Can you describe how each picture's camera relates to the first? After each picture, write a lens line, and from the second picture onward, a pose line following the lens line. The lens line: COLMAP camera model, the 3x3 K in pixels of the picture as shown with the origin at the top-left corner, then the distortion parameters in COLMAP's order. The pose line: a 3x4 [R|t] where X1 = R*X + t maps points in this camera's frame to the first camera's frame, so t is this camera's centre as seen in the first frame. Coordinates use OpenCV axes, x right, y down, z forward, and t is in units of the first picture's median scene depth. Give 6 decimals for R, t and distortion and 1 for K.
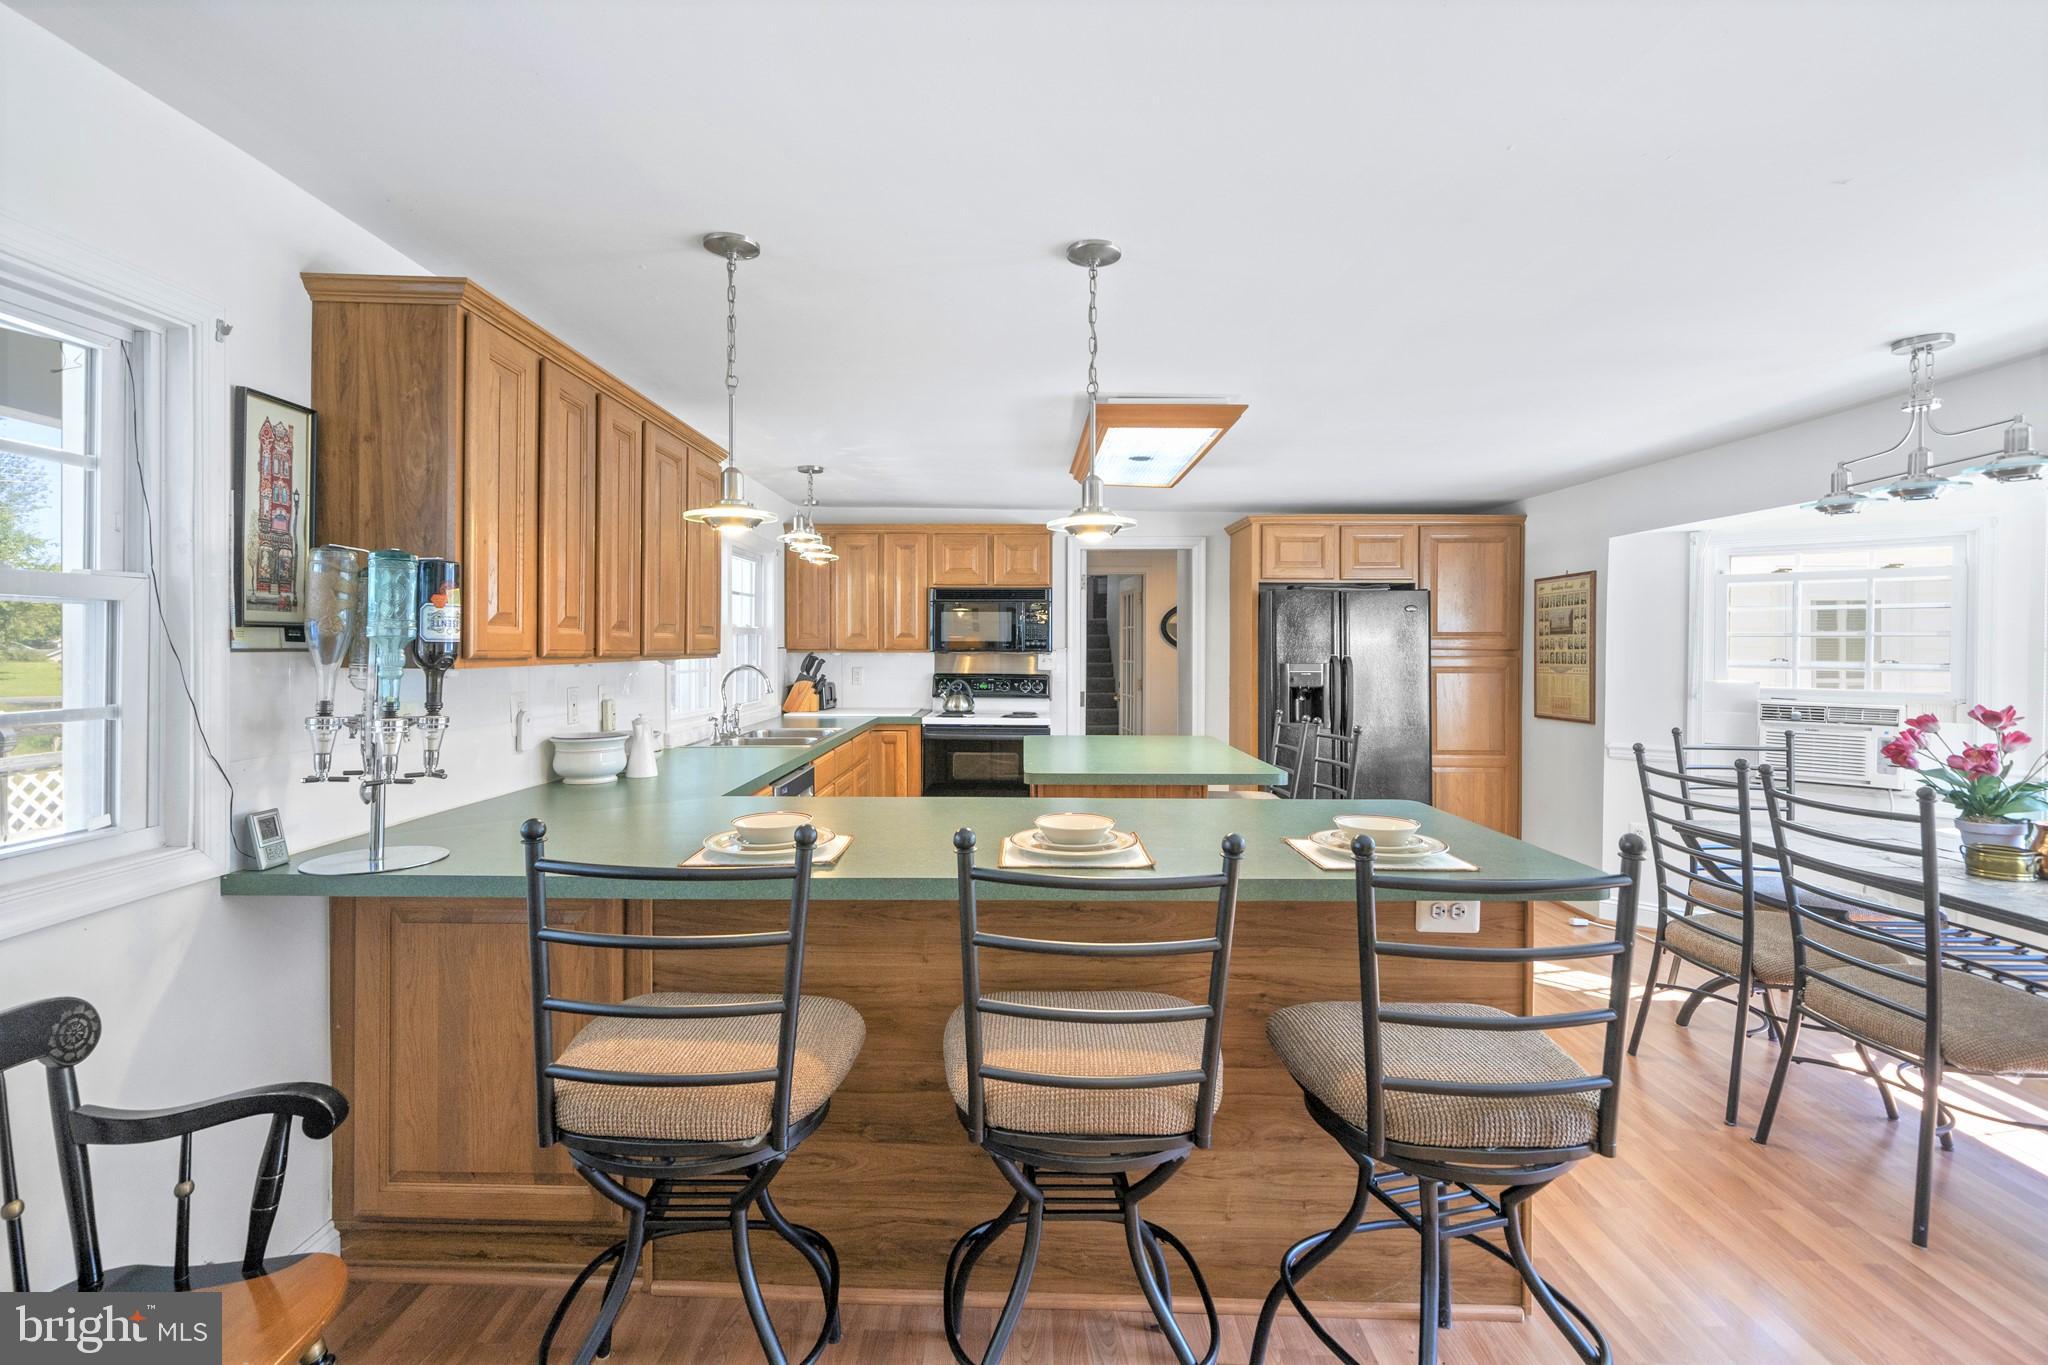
lens RADIAL K [[927.9, 0, 999.3], [0, 927.9, 653.1], [0, 0, 1]] dist [-0.000307, 0.000265]
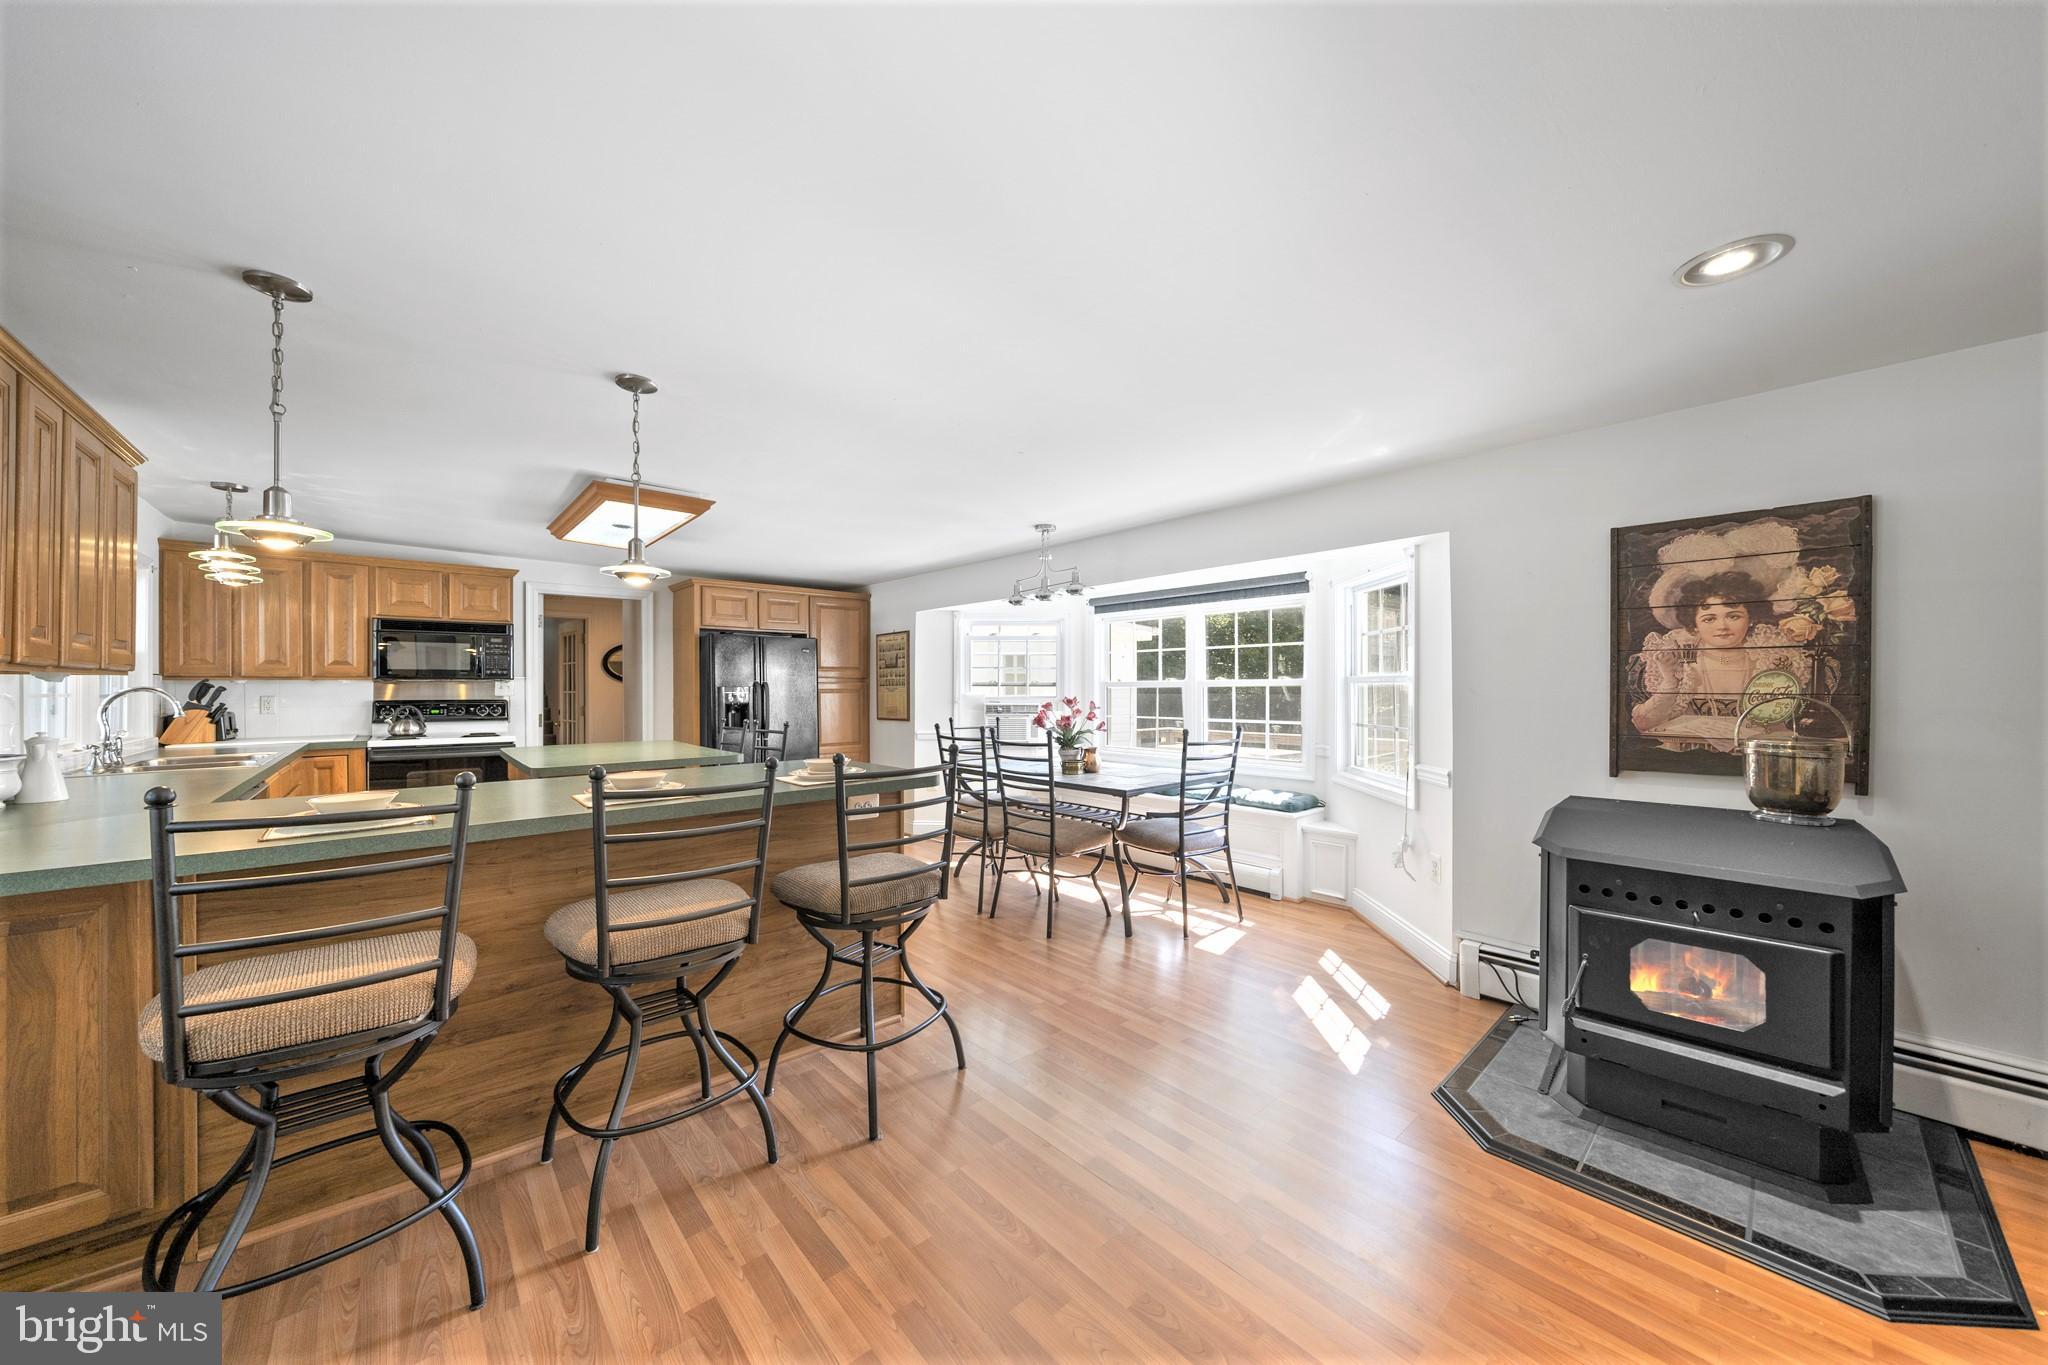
lens RADIAL K [[710.4, 0, 1014.8], [0, 710.4, 685.6], [0, 0, 1]] dist [-0.008536, -0.000032]
pose [[0.737803, -0.003763, 0.675005, -0.135247], [0.010683, 0.999924, -0.006103, 0.032036], [-0.674931, 0.011714, 0.737788, -0.129193]]
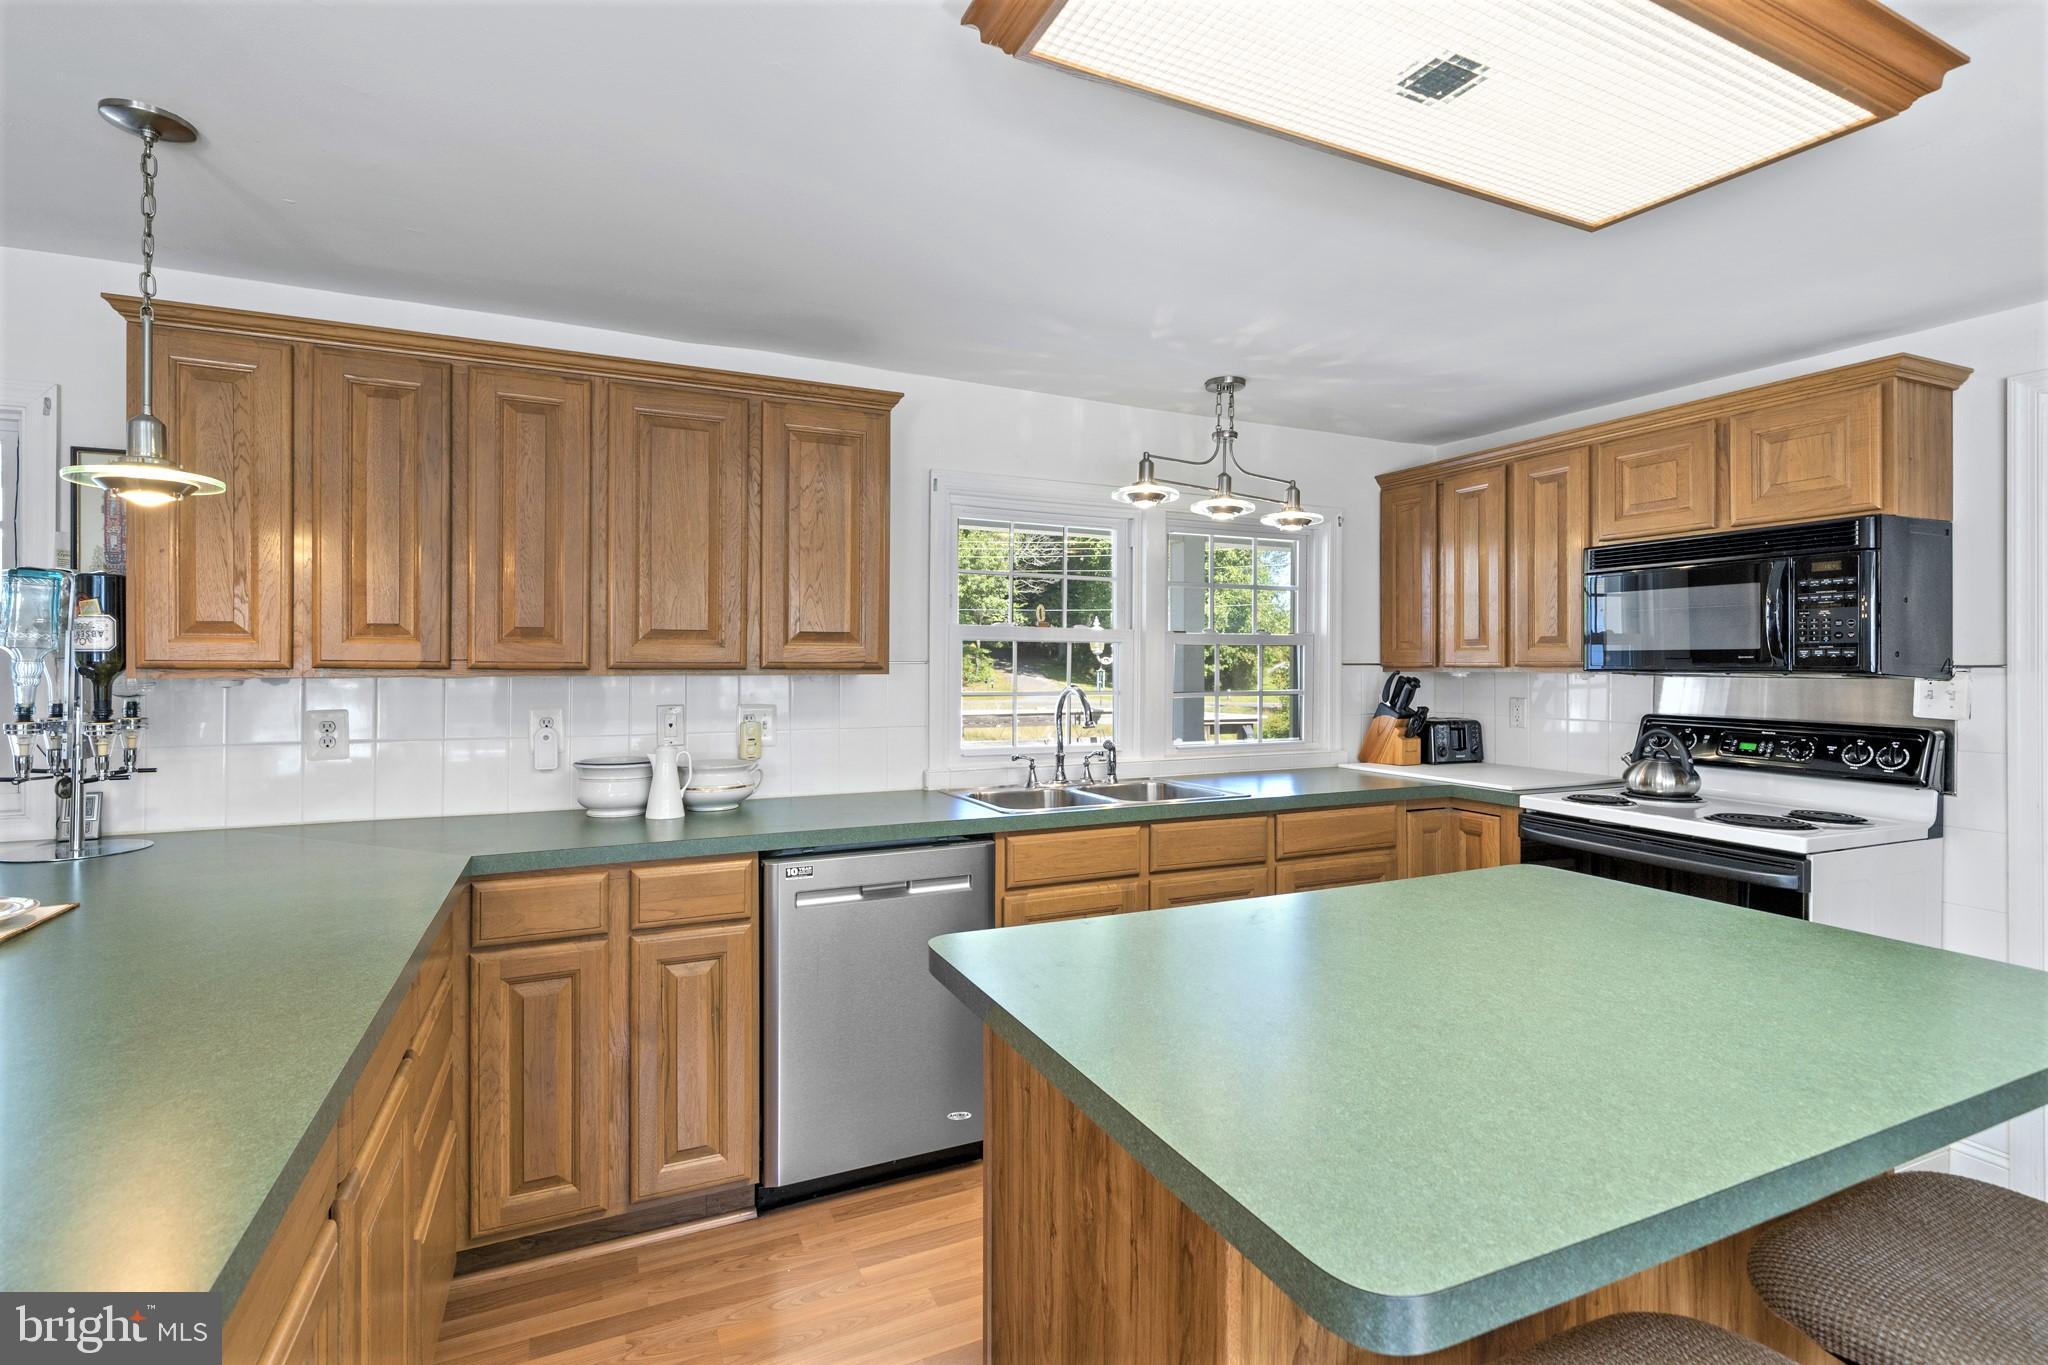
lens RADIAL K [[927.9, 0, 1022.3], [0, 927.9, 664.5], [0, 0, 1]] dist [-0.000307, 0.000265]
pose [[0.434039, 0.000682, -0.900894, 0.450772], [-0.008463, 0.999959, -0.003320, -0.001624], [0.900854, 0.009065, 0.434027, 0.849192]]
